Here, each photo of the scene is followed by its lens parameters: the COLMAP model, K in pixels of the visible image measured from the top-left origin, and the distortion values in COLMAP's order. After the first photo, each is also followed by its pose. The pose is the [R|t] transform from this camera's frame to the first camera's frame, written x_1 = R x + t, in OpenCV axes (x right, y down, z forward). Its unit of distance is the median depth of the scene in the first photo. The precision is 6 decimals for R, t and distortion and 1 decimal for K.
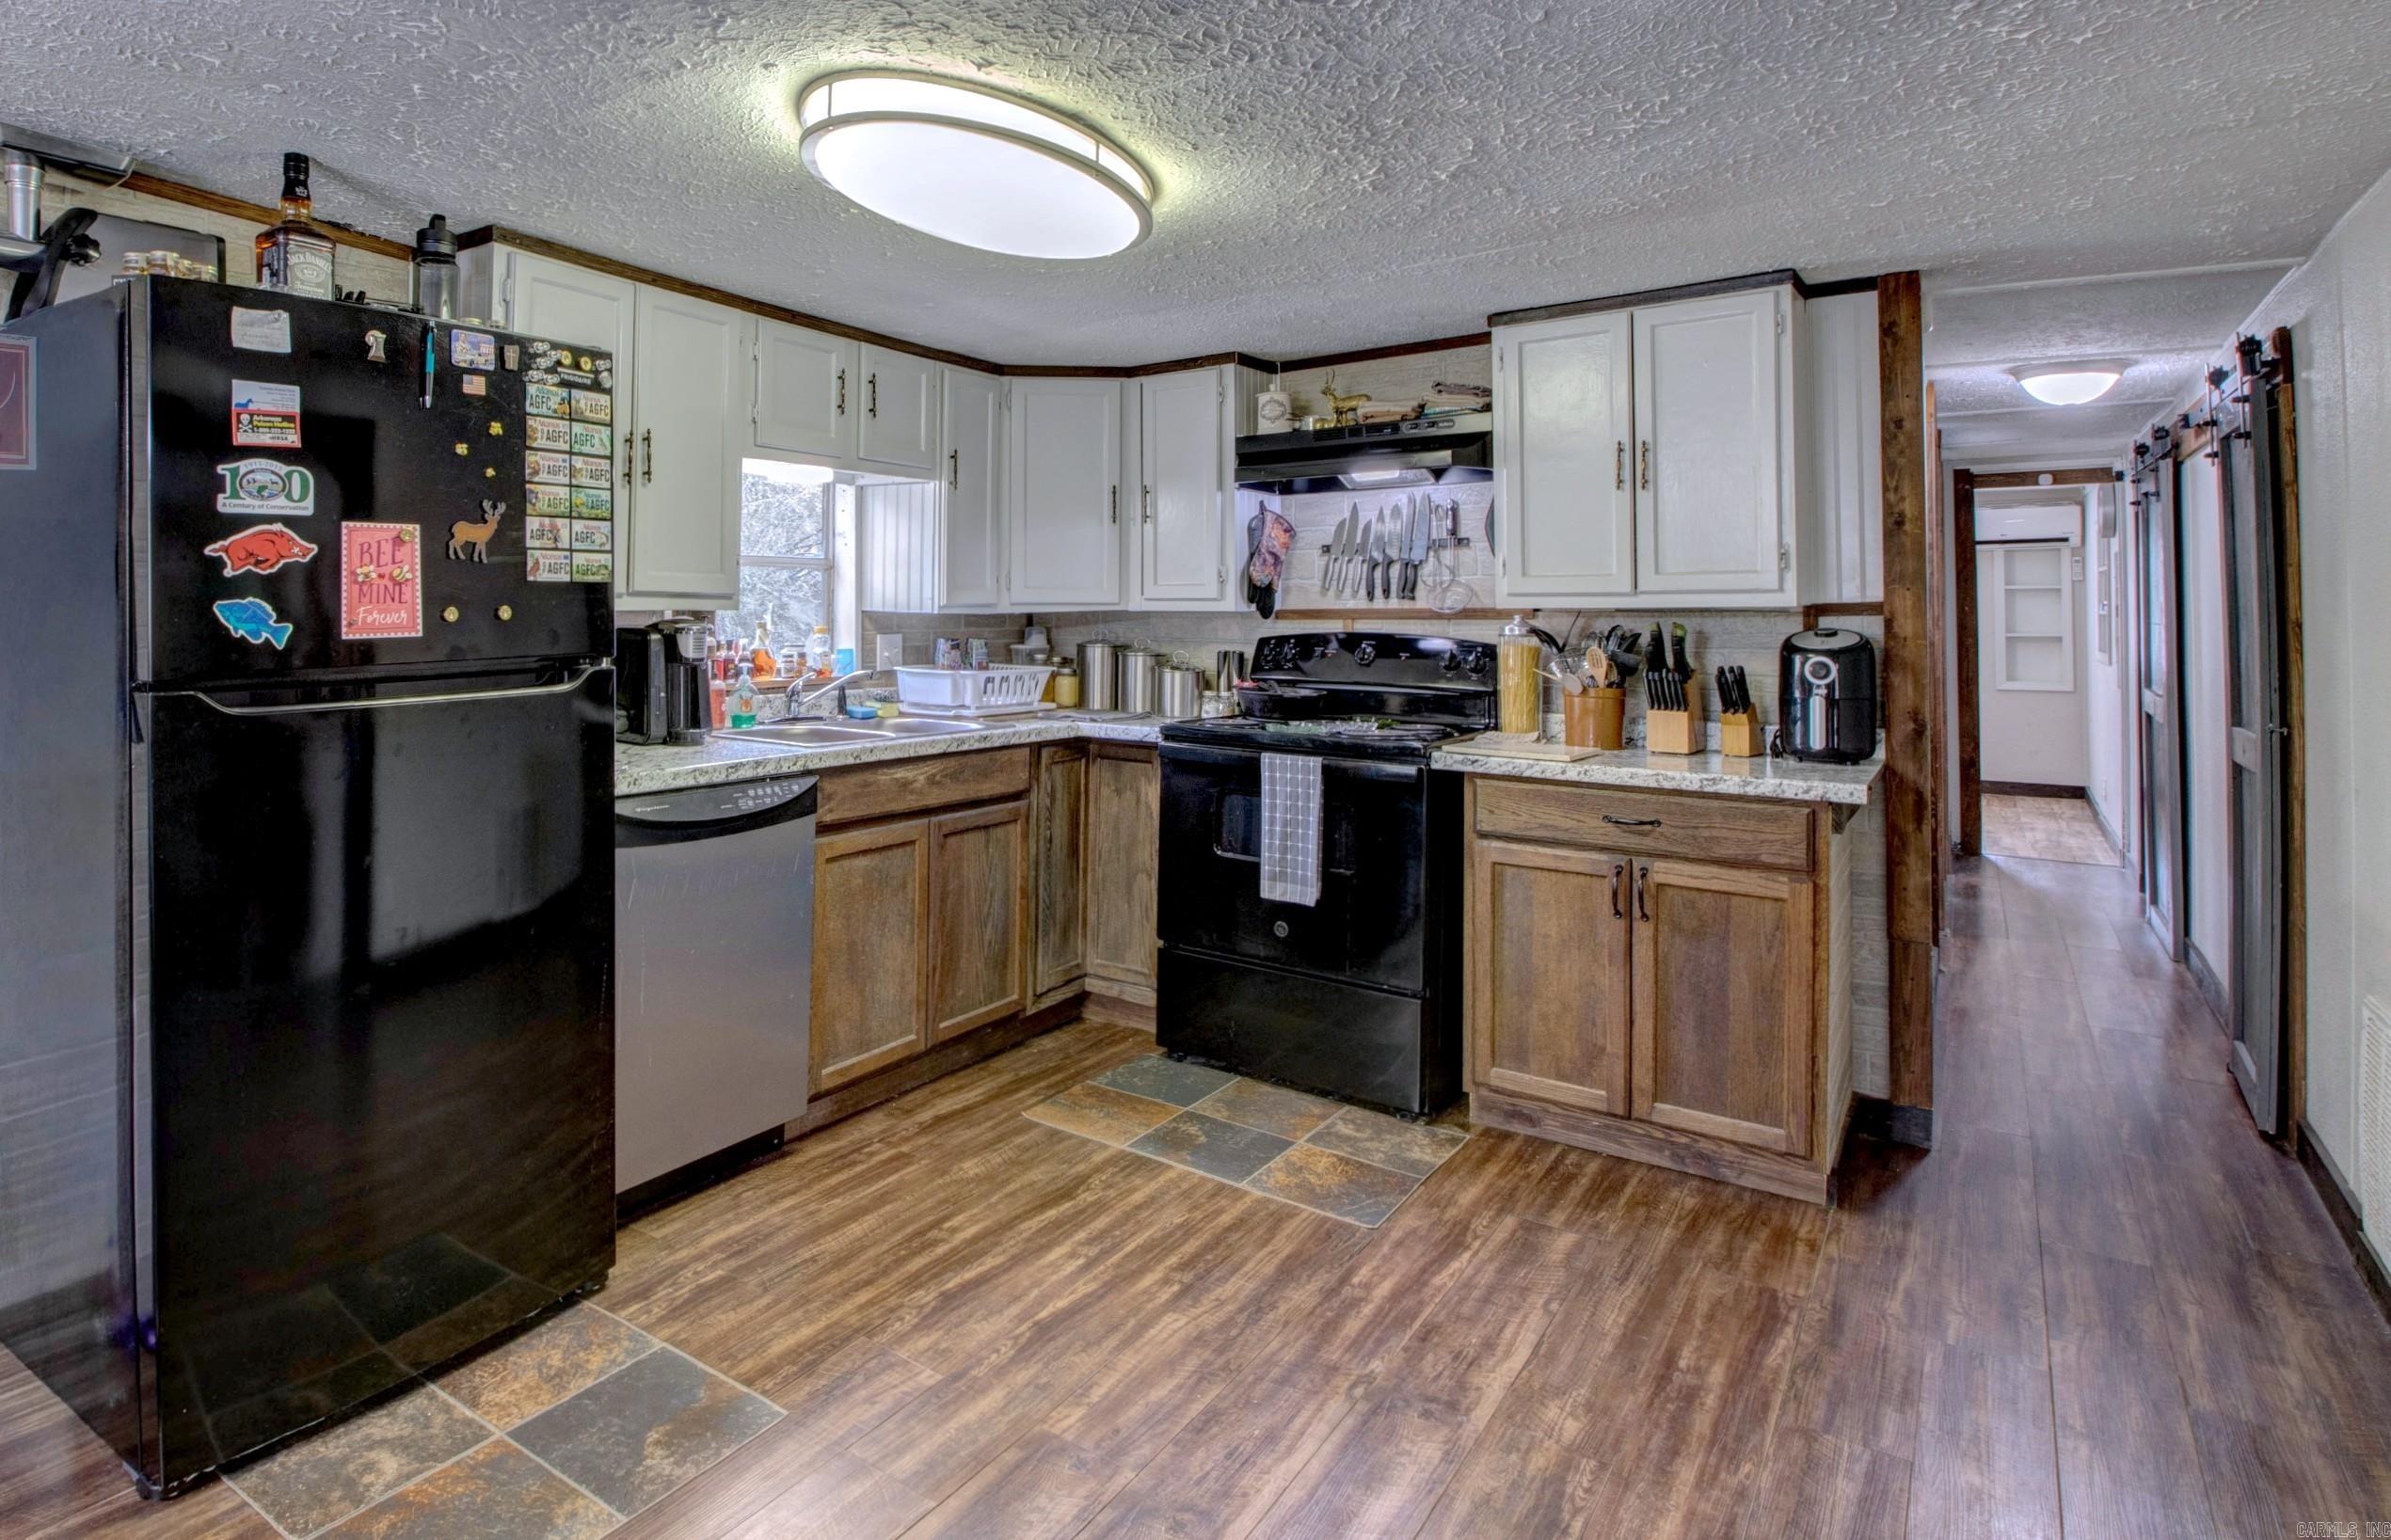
lens RADIAL K [[1425.5, 0, 967.8], [0, 1425.5, 574.4], [0, 0, 1]] dist [0.022749, -0.002880]
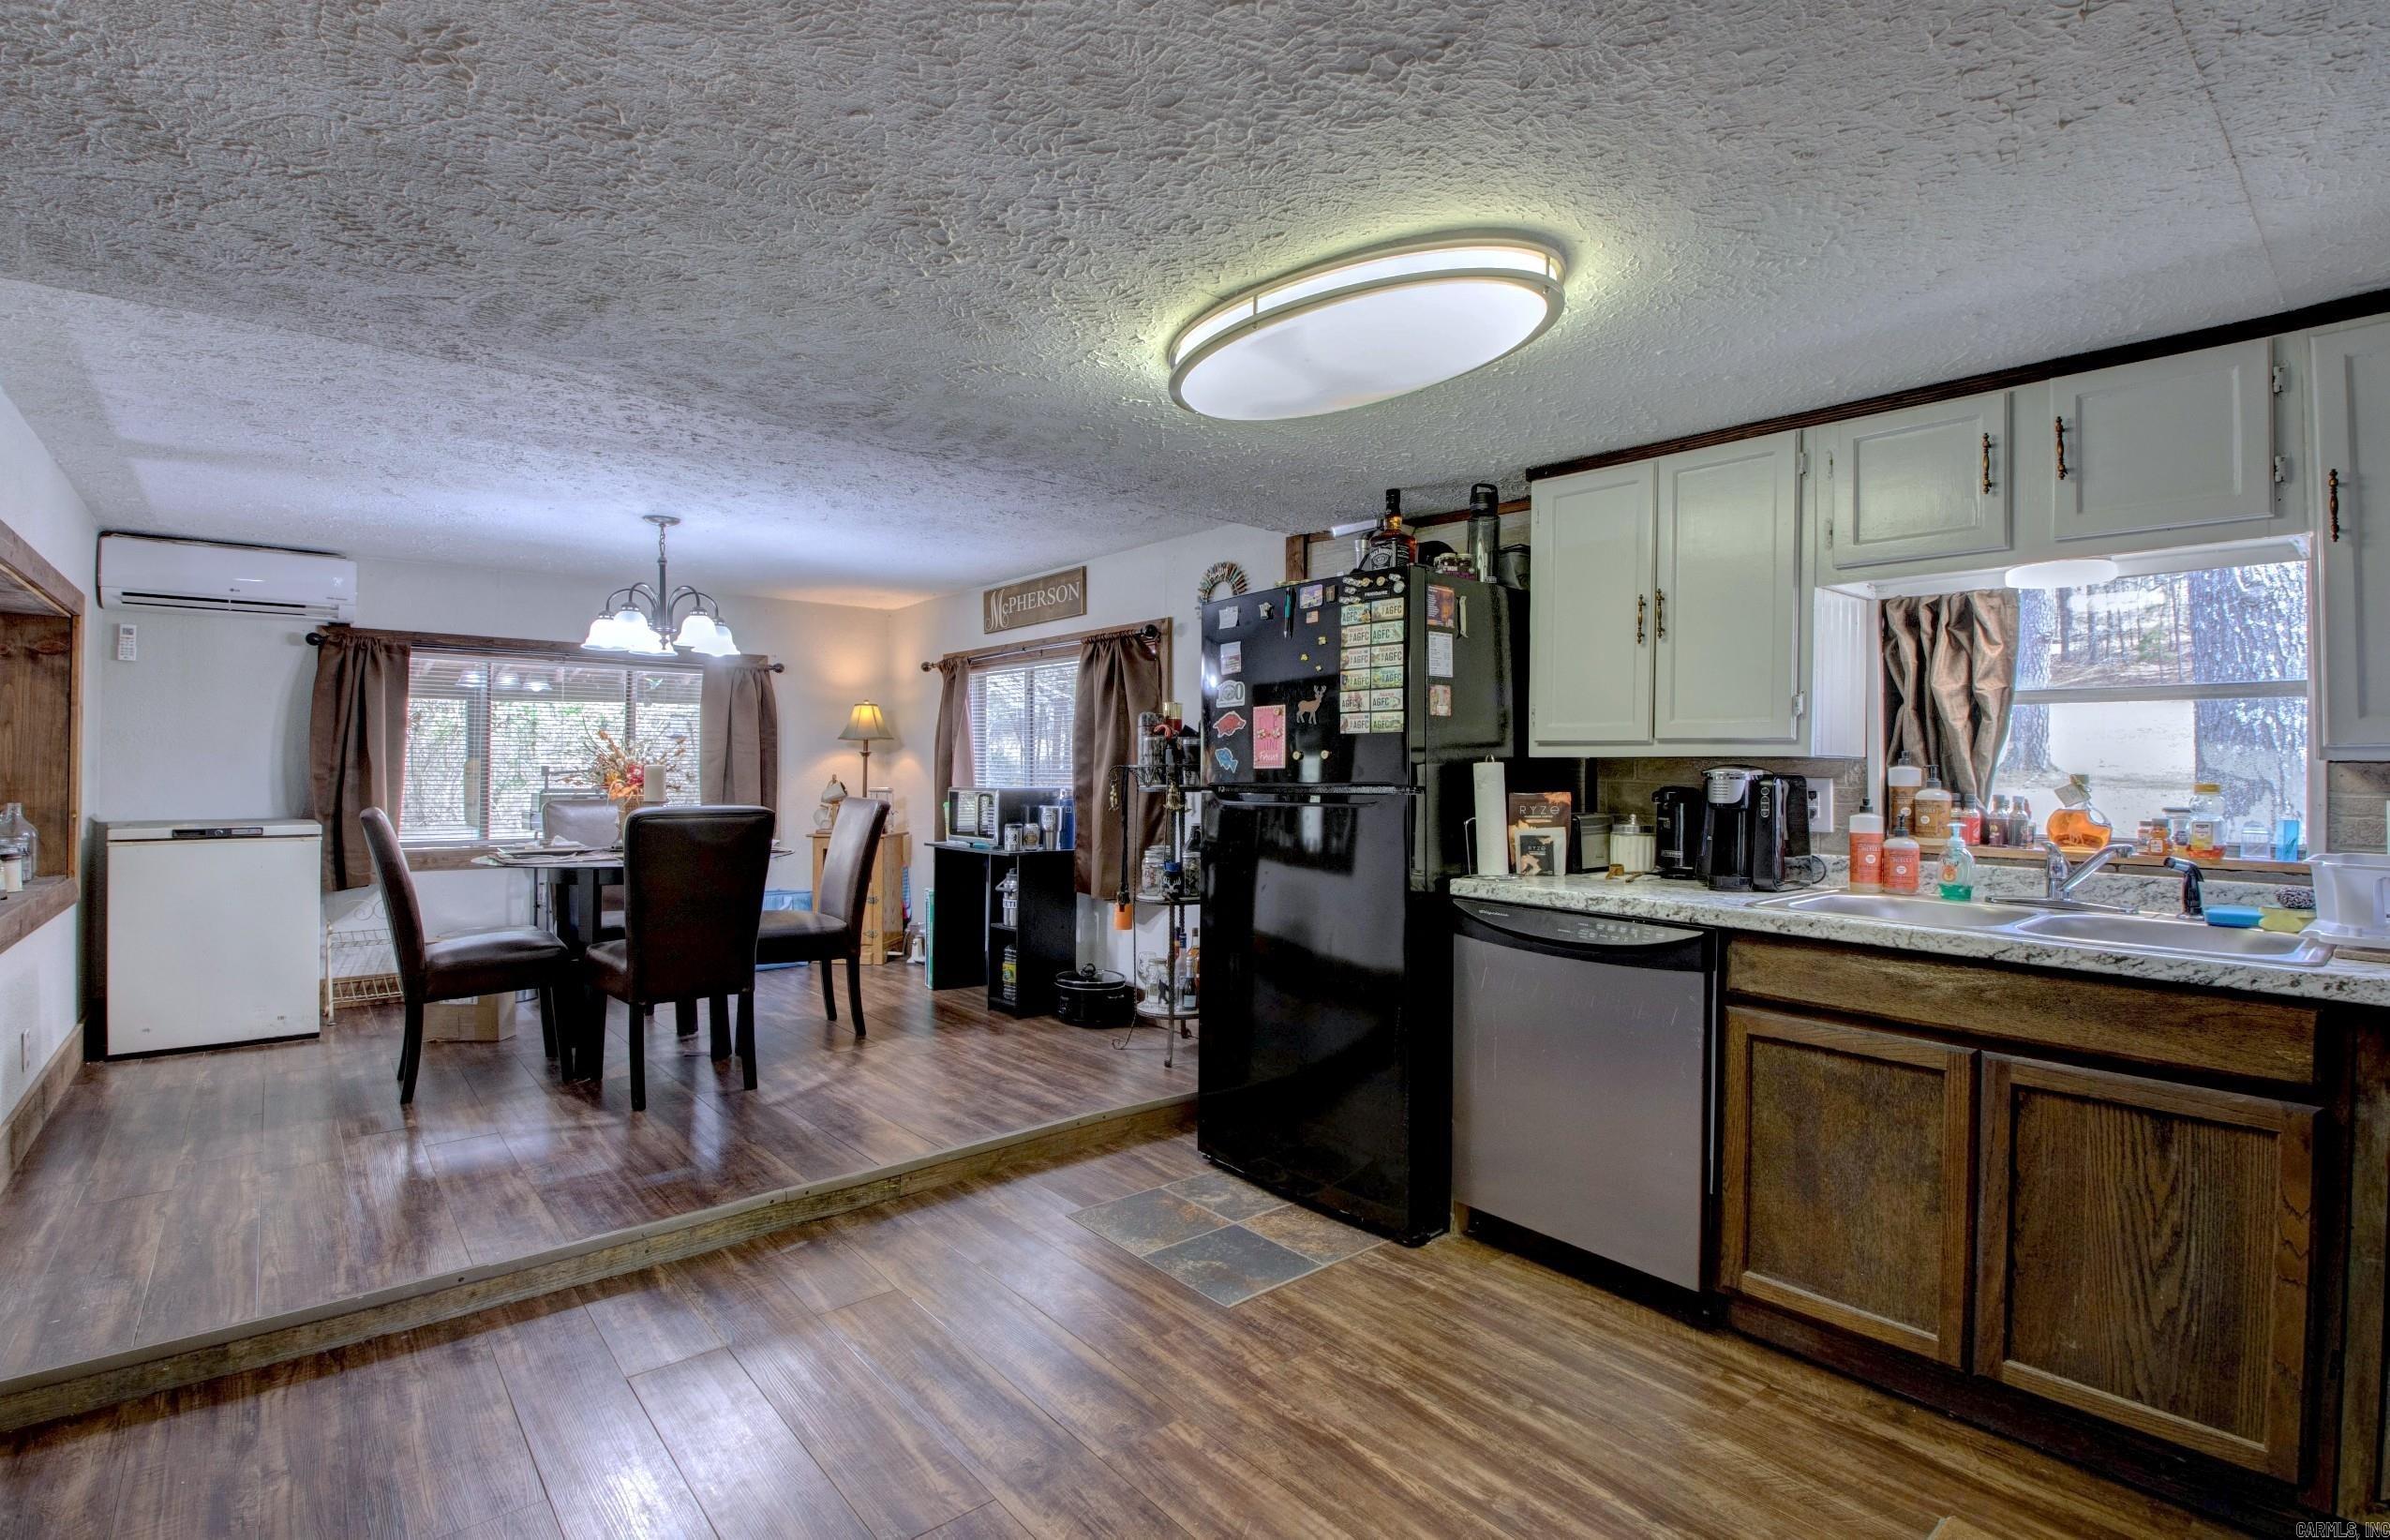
lens RADIAL K [[1035.0, 0, 1199.6], [0, 1035.0, 758.9], [0, 0, 1]] dist [0.030015, -0.026430]
pose [[-0.212004, -0.019937, -0.977065, 0.580036], [0.007117, 0.999734, -0.021943, 0.038819], [0.977243, -0.011606, -0.211806, 0.767958]]
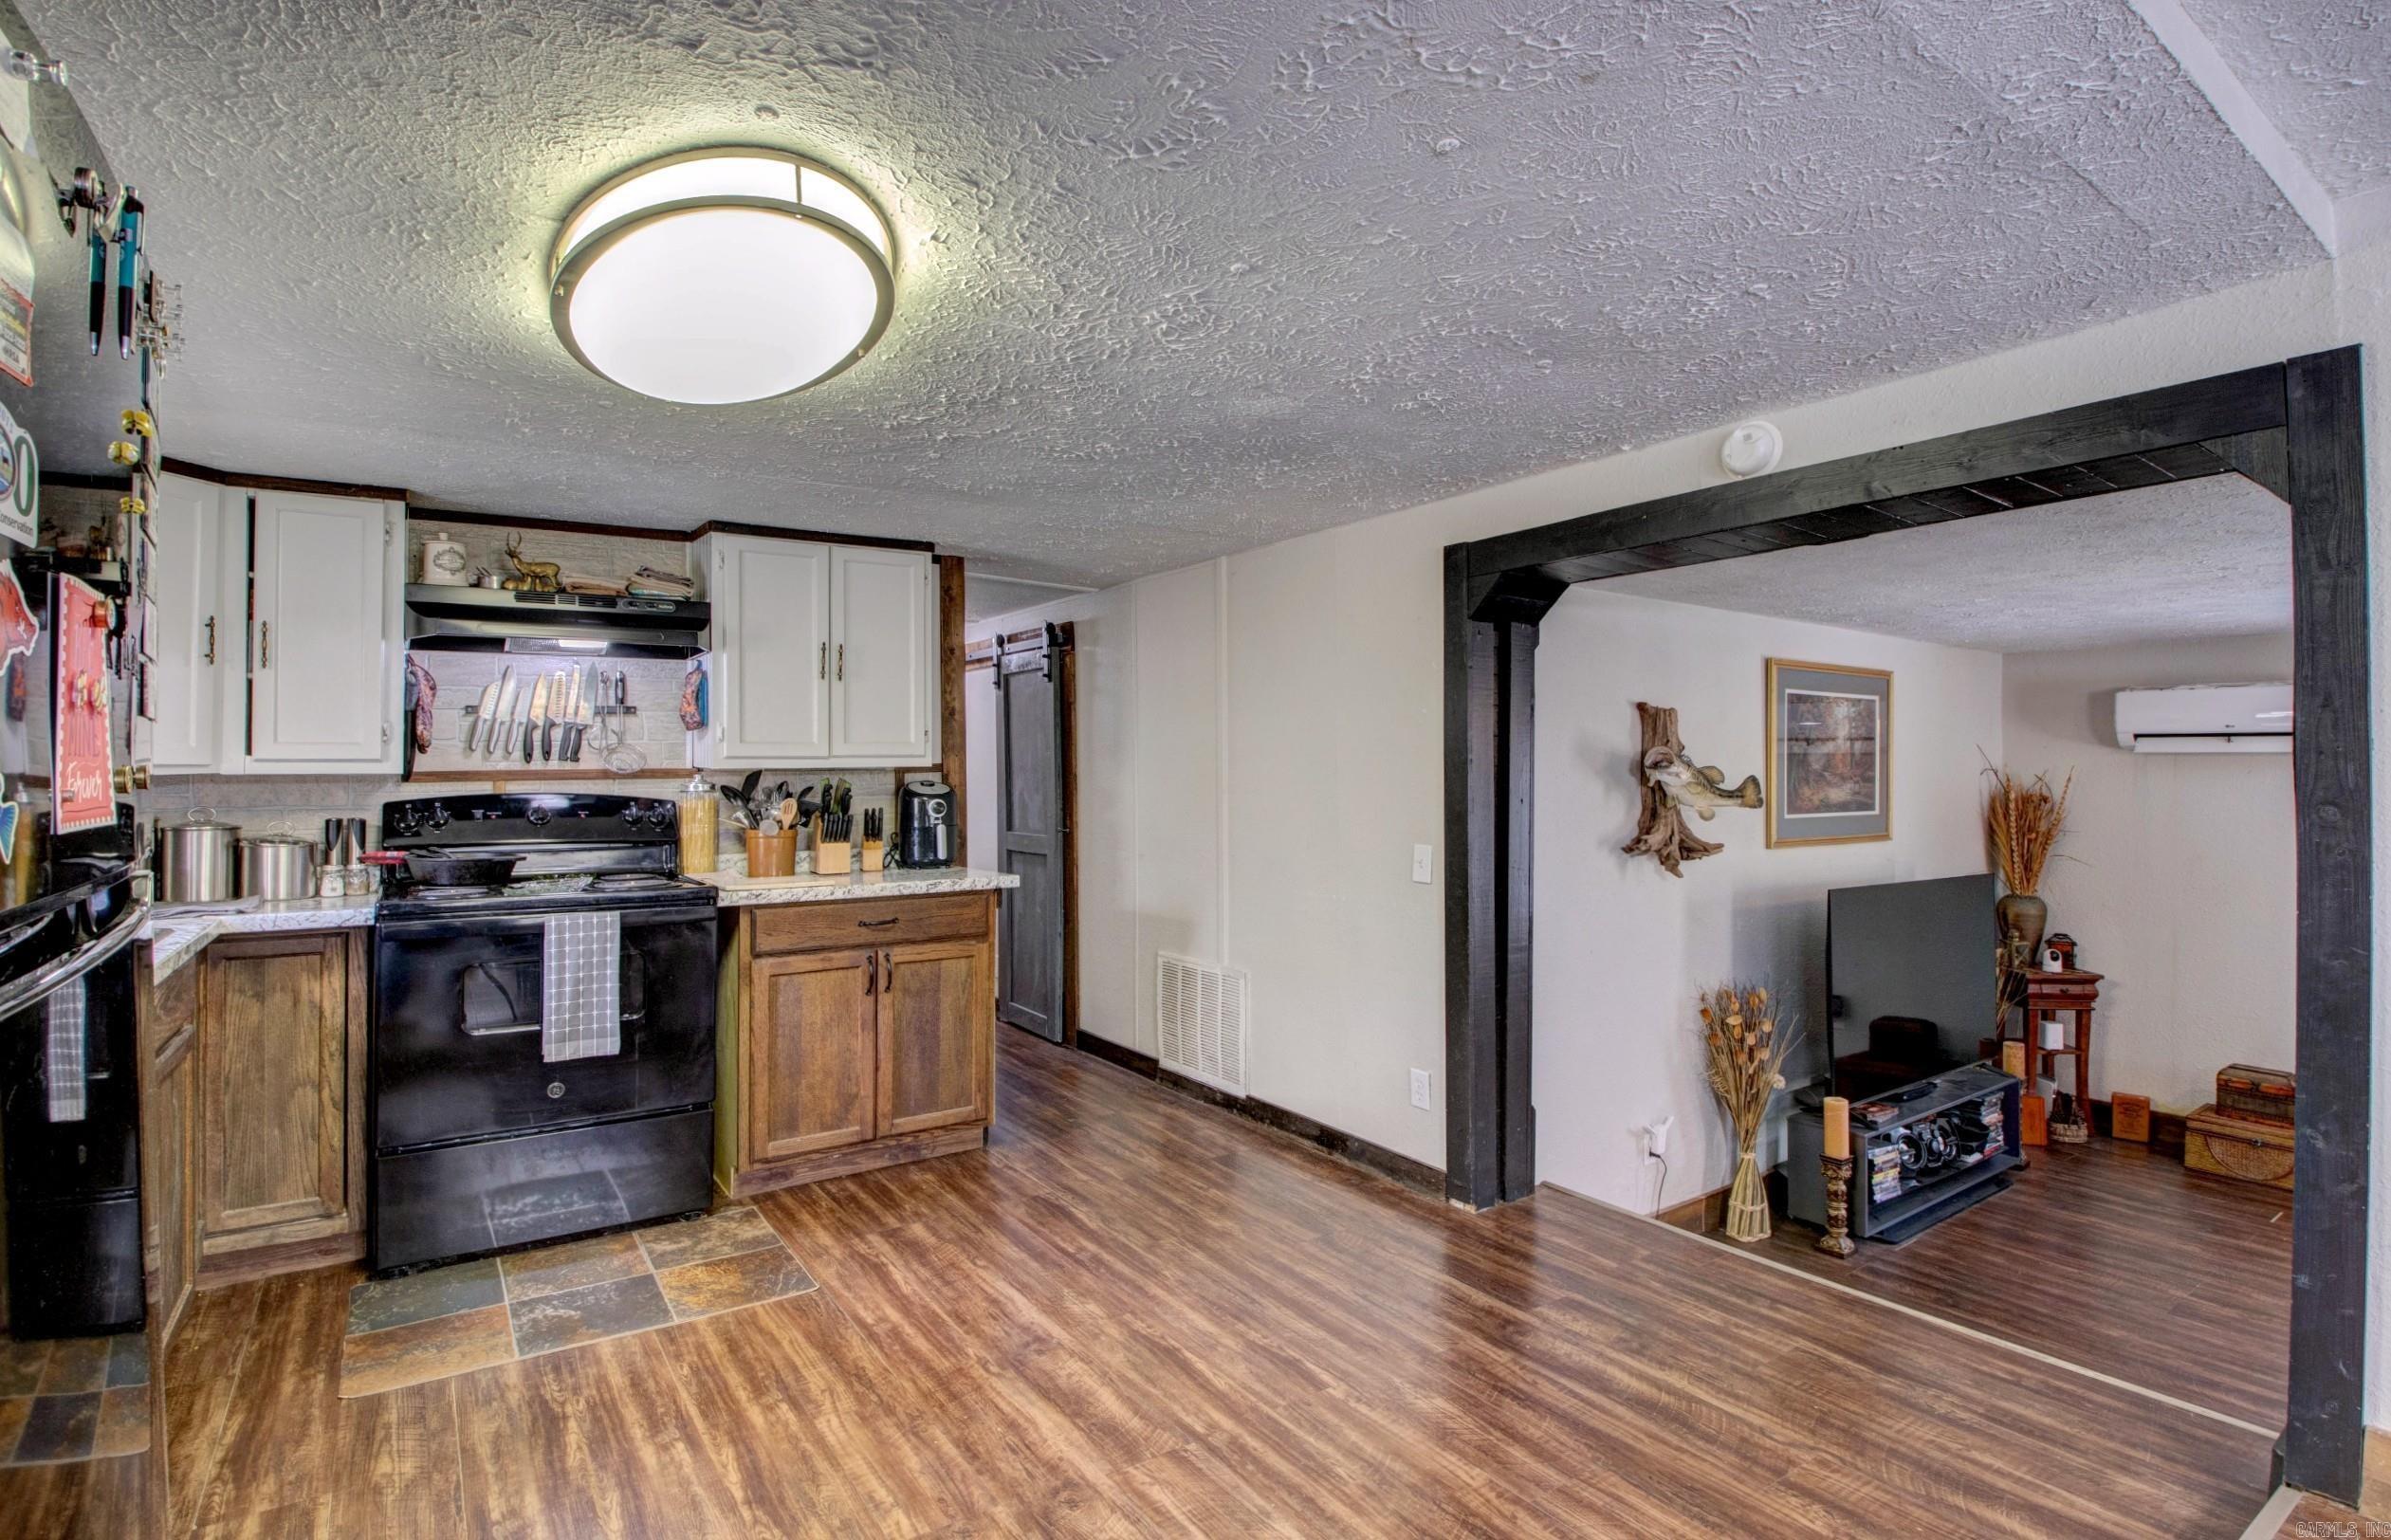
lens RADIAL K [[1090.2, 0, 1272.2], [0, 1090.2, 765.5], [0, 0, 1]] dist [0.016376, -0.001176]
pose [[0.280117, -0.001543, 0.959965, -0.410069], [-0.017589, 0.999823, 0.006740, 0.007518], [-0.959805, -0.018773, 0.280040, 0.329890]]
